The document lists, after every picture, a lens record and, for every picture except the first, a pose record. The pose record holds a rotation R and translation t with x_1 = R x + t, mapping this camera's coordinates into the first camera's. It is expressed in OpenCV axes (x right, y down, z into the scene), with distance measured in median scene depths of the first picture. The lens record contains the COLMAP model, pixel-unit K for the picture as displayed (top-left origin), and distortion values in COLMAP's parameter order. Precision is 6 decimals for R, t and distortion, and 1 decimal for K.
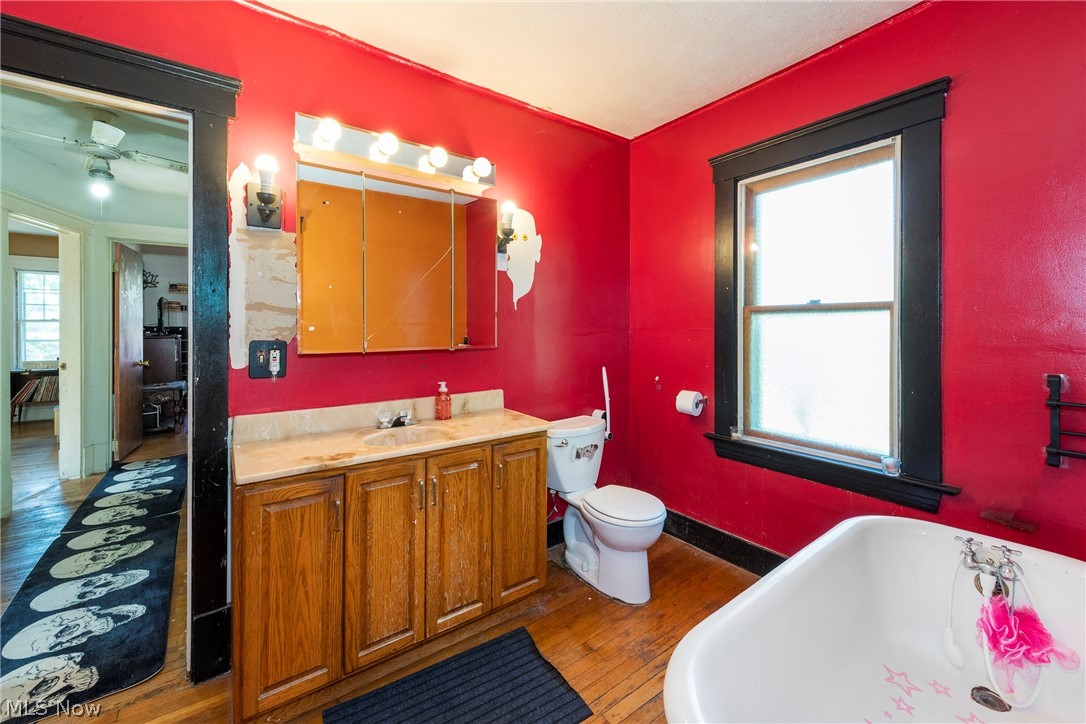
lens RADIAL K [[433.0, 0, 544.2], [0, 433.0, 327.0], [0, 0, 1]] dist [0.000967, -0.005886]
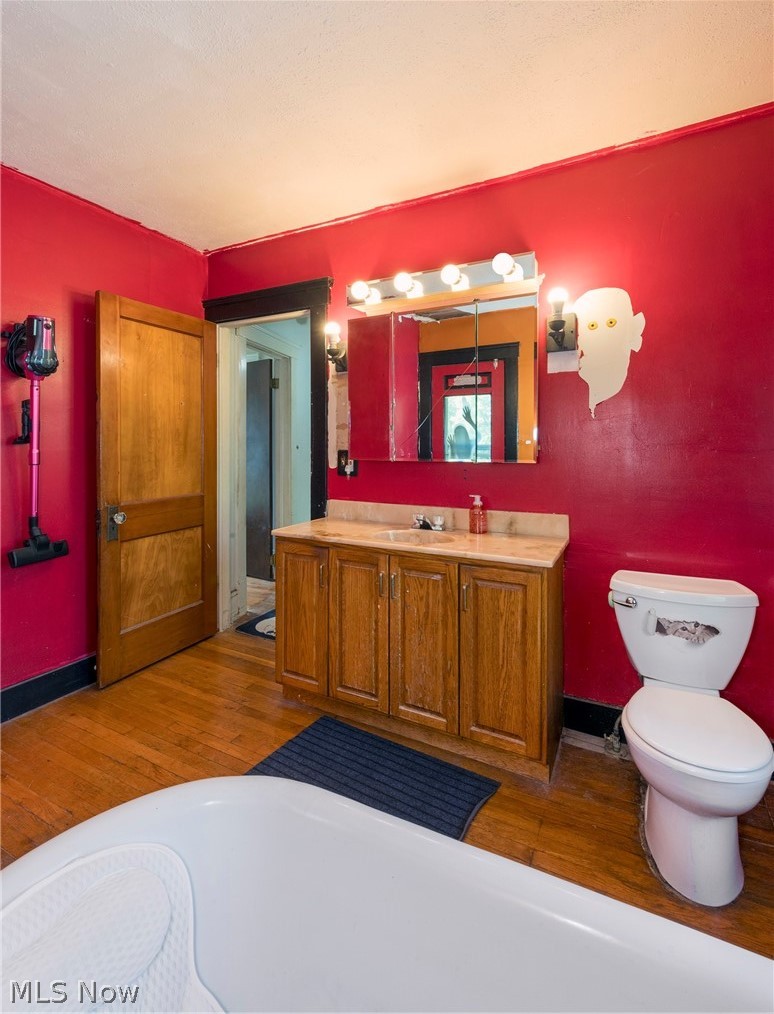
lens RADIAL K [[446.1, 0, 388.0], [0, 446.1, 445.0], [0, 0, 1]] dist [-0.000228, -0.000339]
pose [[0.459383, 0.000755, -0.888238, 0.681464], [-0.000024, 1.000000, 0.000838, 0.012417], [0.888238, -0.000364, 0.459383, 0.410662]]
